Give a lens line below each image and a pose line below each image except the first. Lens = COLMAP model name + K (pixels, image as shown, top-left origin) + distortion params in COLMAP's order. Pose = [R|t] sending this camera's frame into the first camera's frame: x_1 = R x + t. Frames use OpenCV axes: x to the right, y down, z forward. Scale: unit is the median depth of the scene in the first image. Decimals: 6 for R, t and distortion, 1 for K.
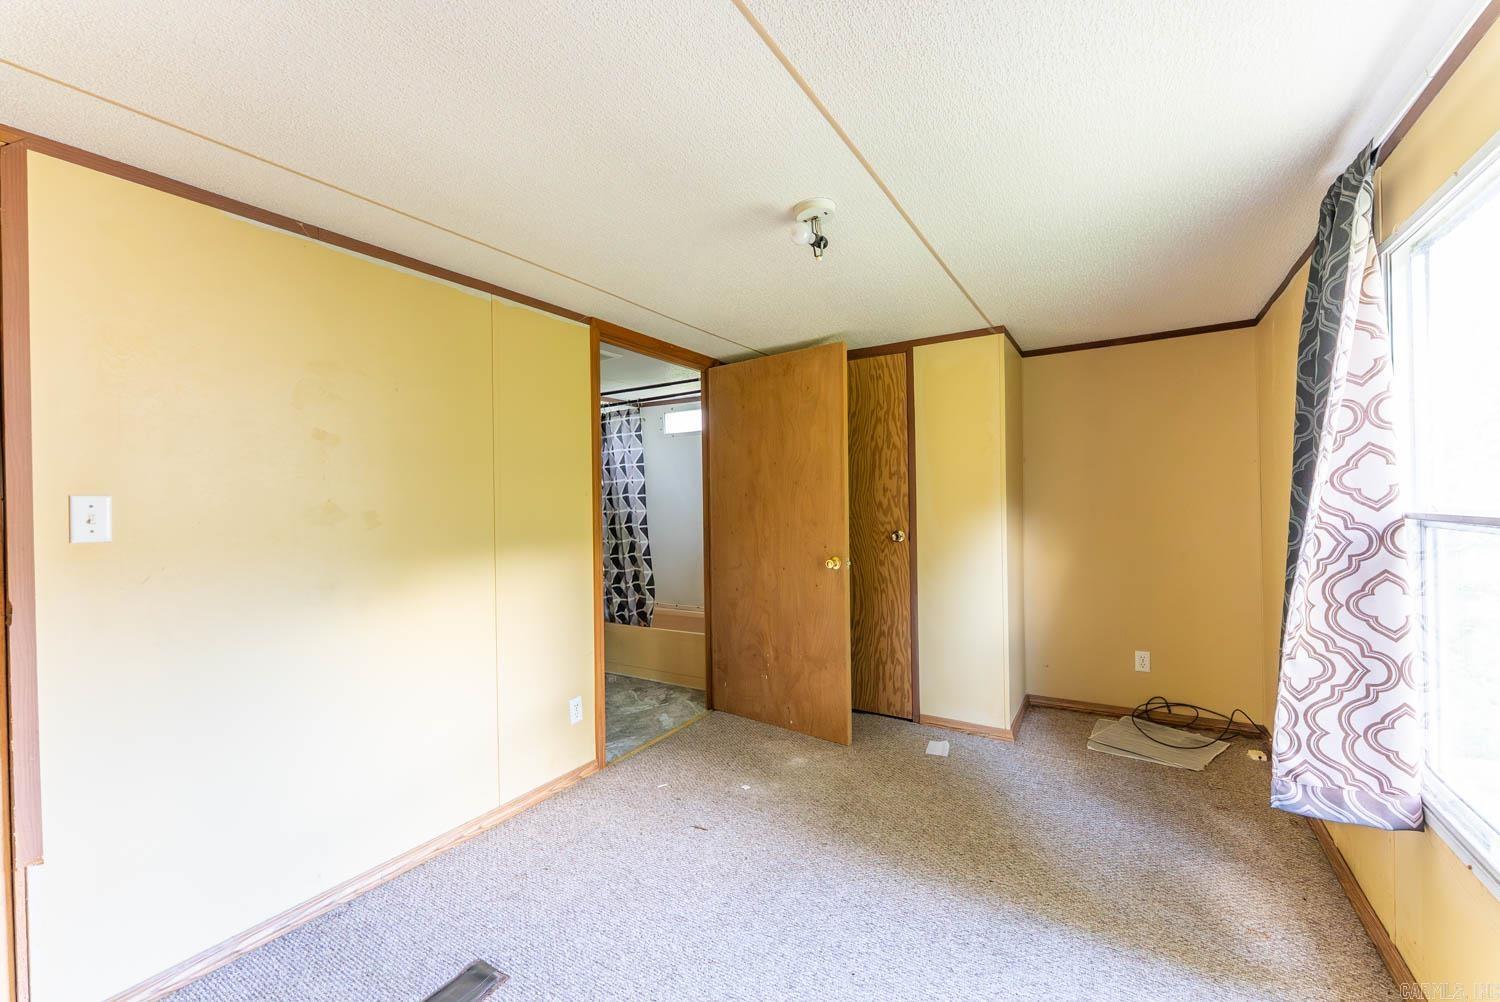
lens RADIAL K [[601.3, 0, 746.2], [0, 601.3, 505.9], [0, 0, 1]] dist [0.000248, -0.000454]
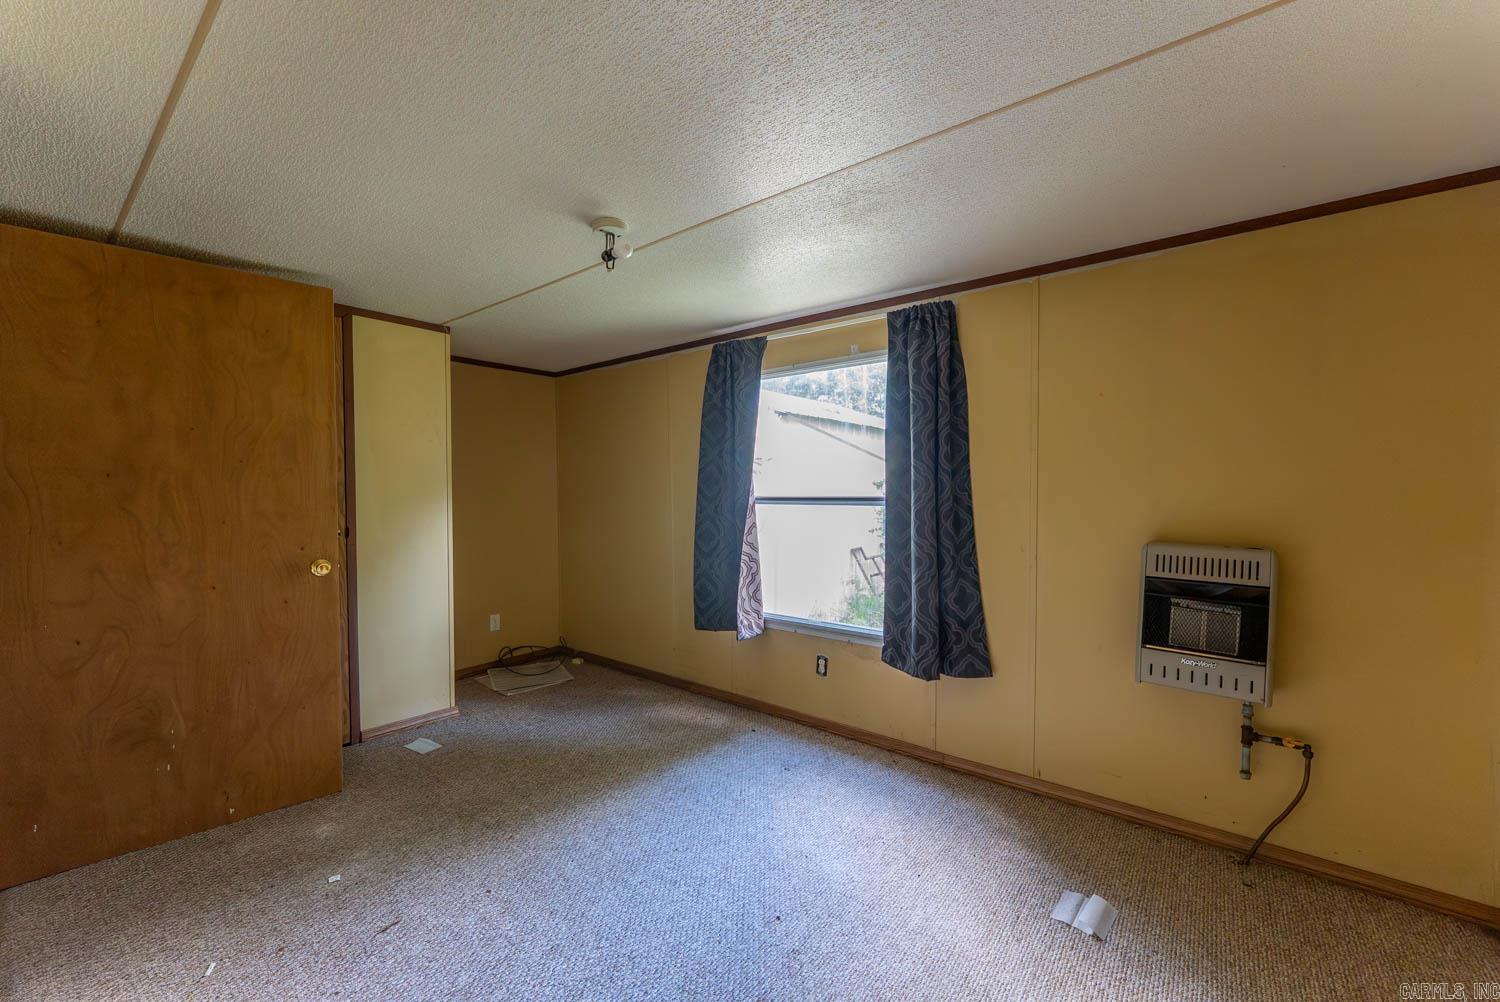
lens RADIAL K [[601.3, 0, 746.1], [0, 601.3, 501.8], [0, 0, 1]] dist [0.000248, -0.000454]
pose [[0.116718, 0.002438, 0.993162, -0.571412], [0.008368, 0.999959, -0.003438, 0.016903], [-0.993130, 0.008712, 0.116693, 0.359920]]
